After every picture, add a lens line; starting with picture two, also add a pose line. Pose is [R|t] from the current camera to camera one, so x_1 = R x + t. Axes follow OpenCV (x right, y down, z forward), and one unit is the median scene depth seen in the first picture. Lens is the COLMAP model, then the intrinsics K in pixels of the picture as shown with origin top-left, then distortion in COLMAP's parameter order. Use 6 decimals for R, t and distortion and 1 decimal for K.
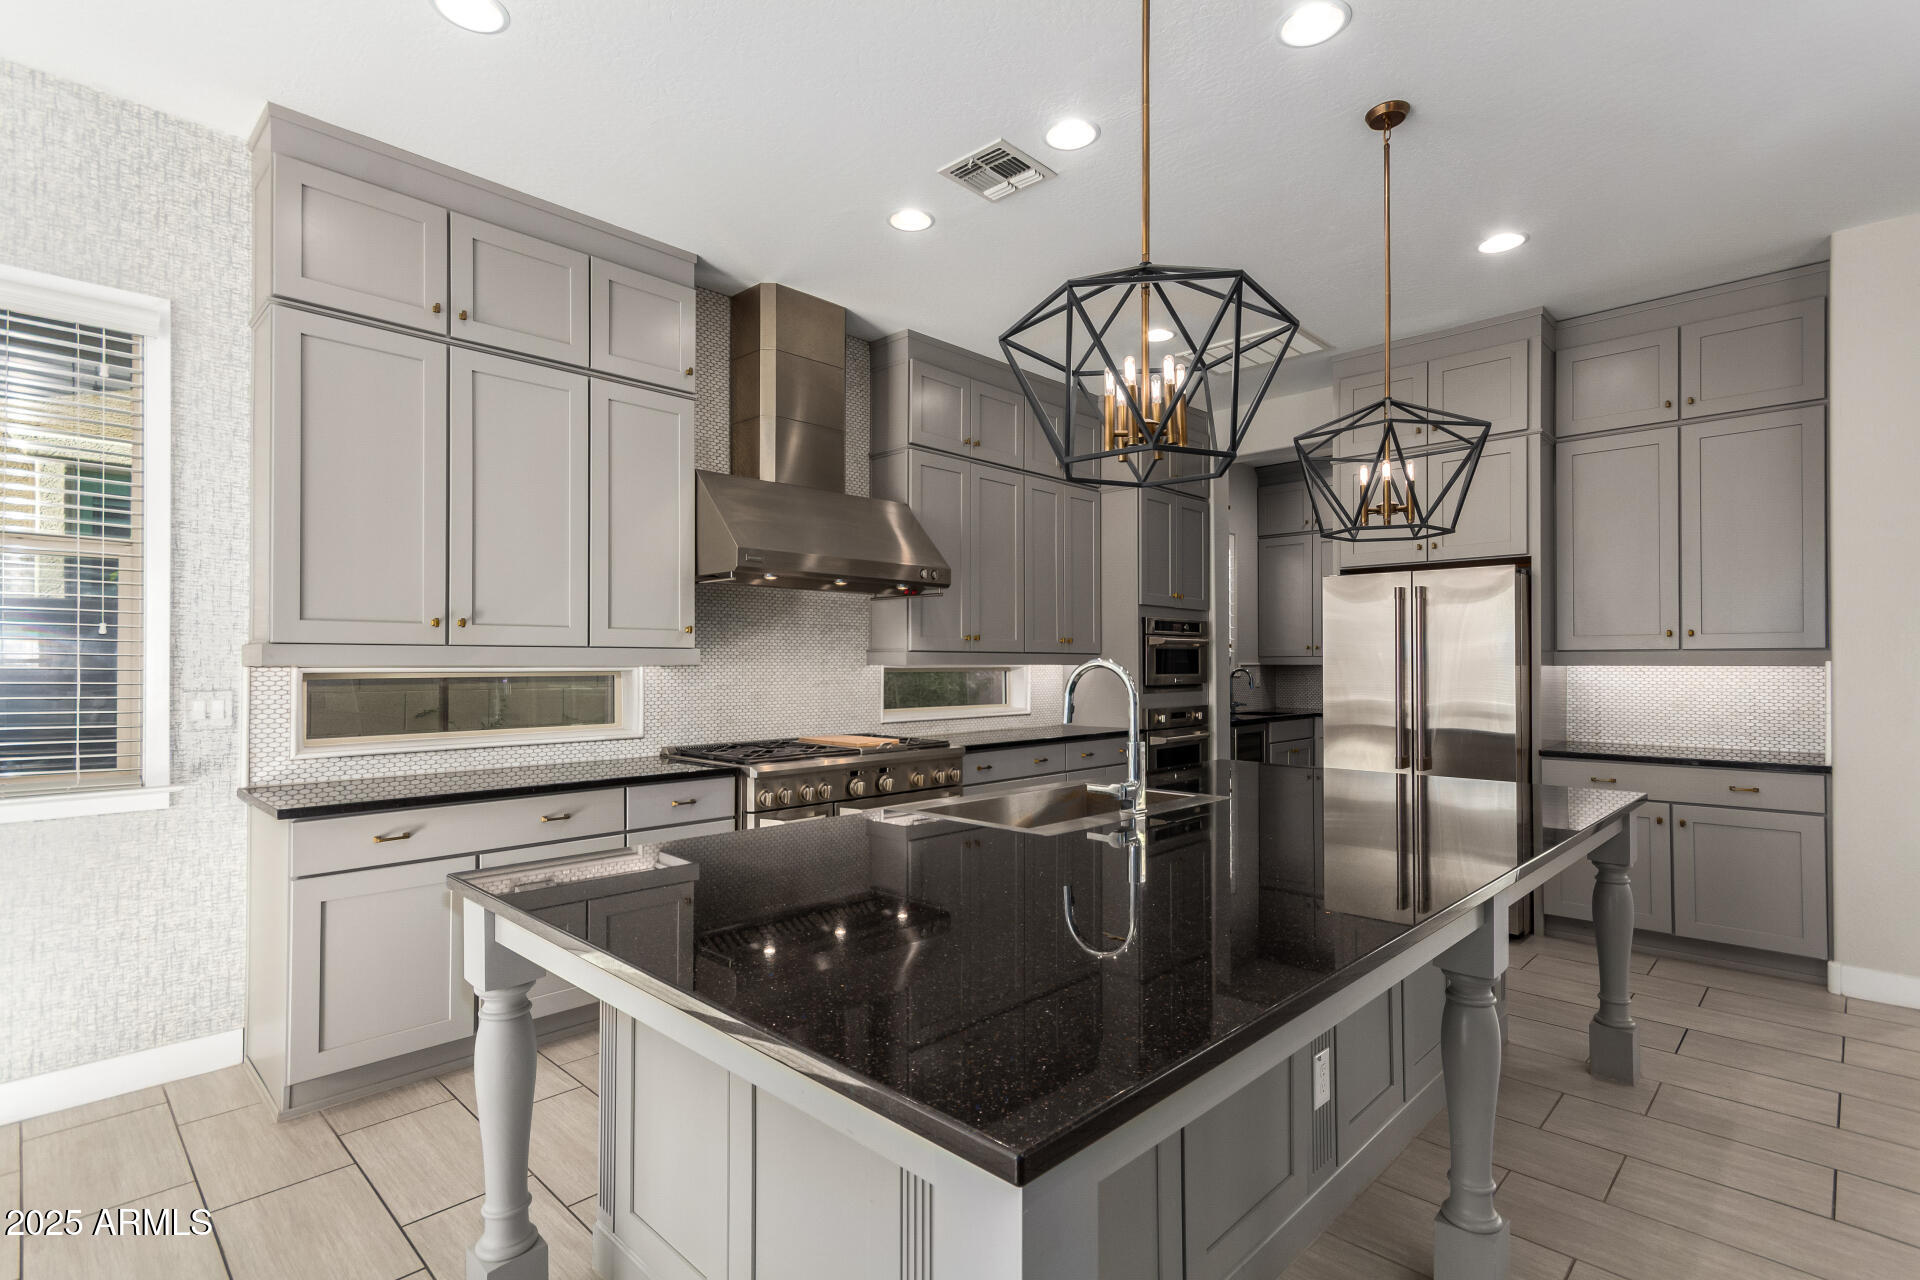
lens RADIAL K [[899.8, 0, 946.5], [0, 899.8, 652.4], [0, 0, 1]] dist [0.002909, 0.000451]
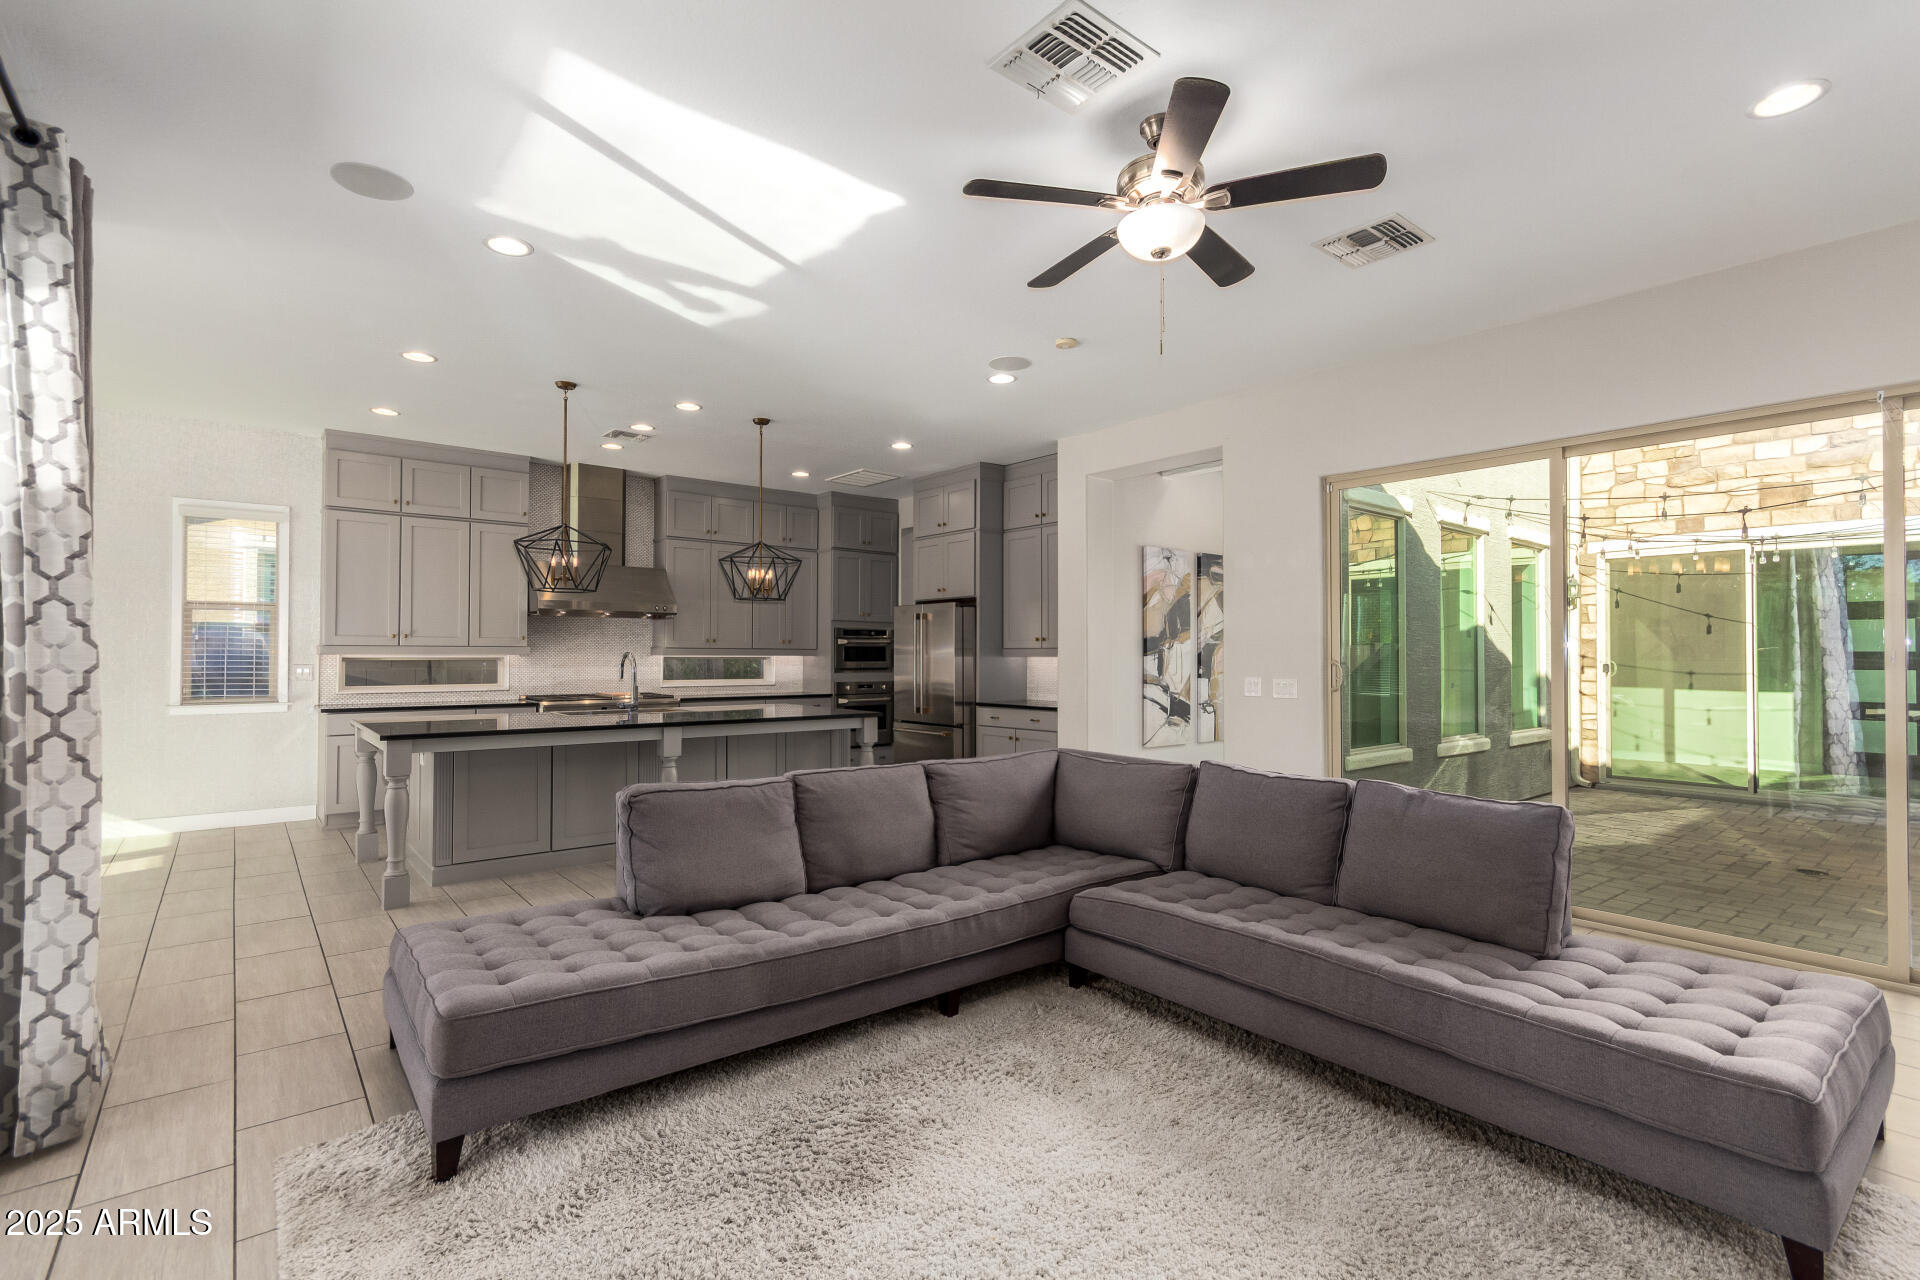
lens RADIAL K [[899.8, 0, 974.4], [0, 899.8, 640.3], [0, 0, 1]] dist [0.002909, 0.000451]
pose [[0.993856, 0.000687, -0.110682, 0.999315], [-0.001345, 0.999982, -0.005866, -0.009022], [0.110676, 0.005979, 0.993839, -0.972062]]
